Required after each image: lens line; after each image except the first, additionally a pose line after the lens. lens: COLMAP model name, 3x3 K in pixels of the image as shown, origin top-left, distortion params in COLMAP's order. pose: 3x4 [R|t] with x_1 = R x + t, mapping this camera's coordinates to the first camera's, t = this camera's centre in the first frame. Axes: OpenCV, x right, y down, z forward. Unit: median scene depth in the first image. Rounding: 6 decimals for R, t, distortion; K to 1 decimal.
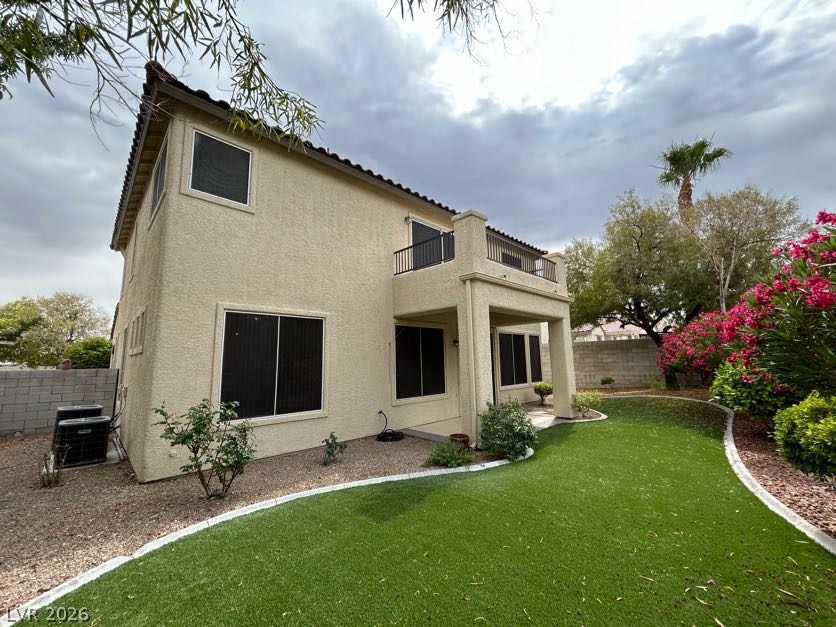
lens RADIAL K [[335.9, 0, 418.0], [0, 335.9, 313.5], [0, 0, 1]] dist [0.000336, 0.000272]
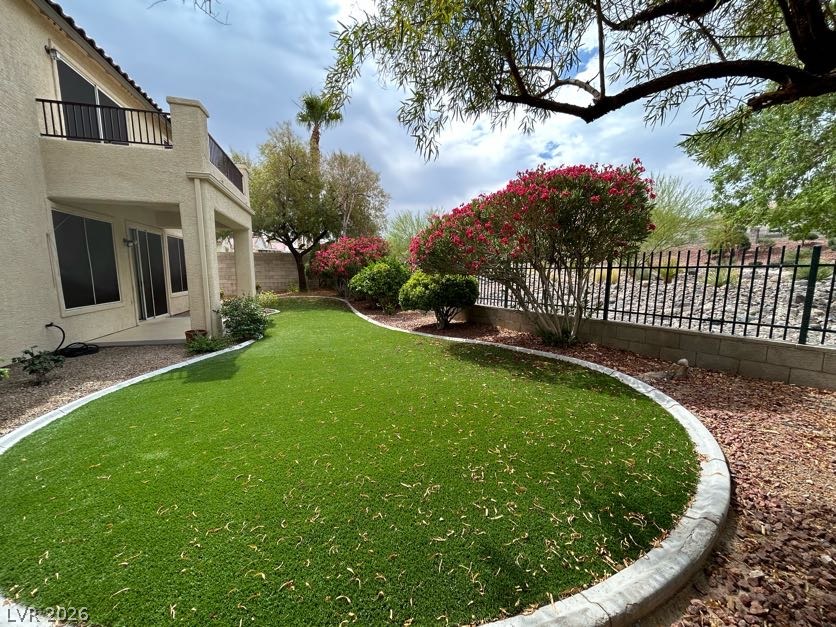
lens RADIAL K [[335.9, 0, 418.0], [0, 335.9, 313.5], [0, 0, 1]] dist [0.000336, 0.000272]
pose [[0.476981, -0.093203, 0.873958, -0.436214], [-0.129682, 0.976015, 0.174863, 0.028633], [-0.869294, -0.196743, 0.453454, -0.081165]]
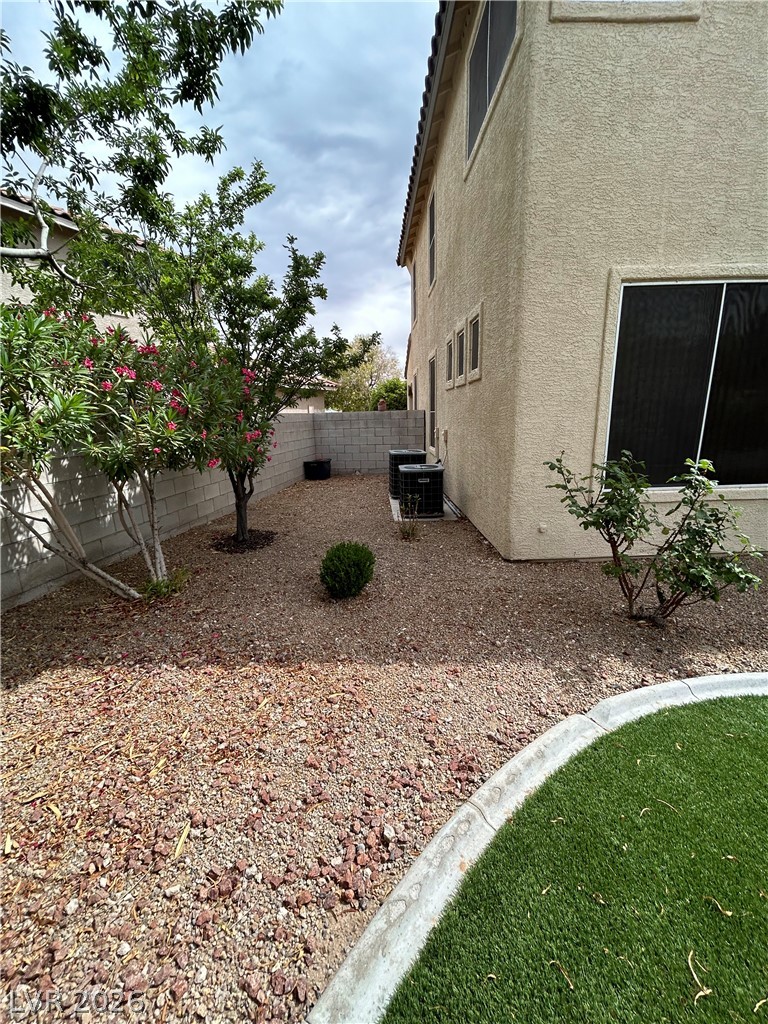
lens RADIAL K [[411.5, 0, 384.0], [0, 411.5, 512.0], [0, 0, 1]] dist [0.000336, 0.000272]
pose [[0.733862, 0.153424, -0.661746, -0.315441], [0.109563, 0.934673, 0.338205, 0.055815], [0.670404, -0.320699, 0.669112, 0.185933]]
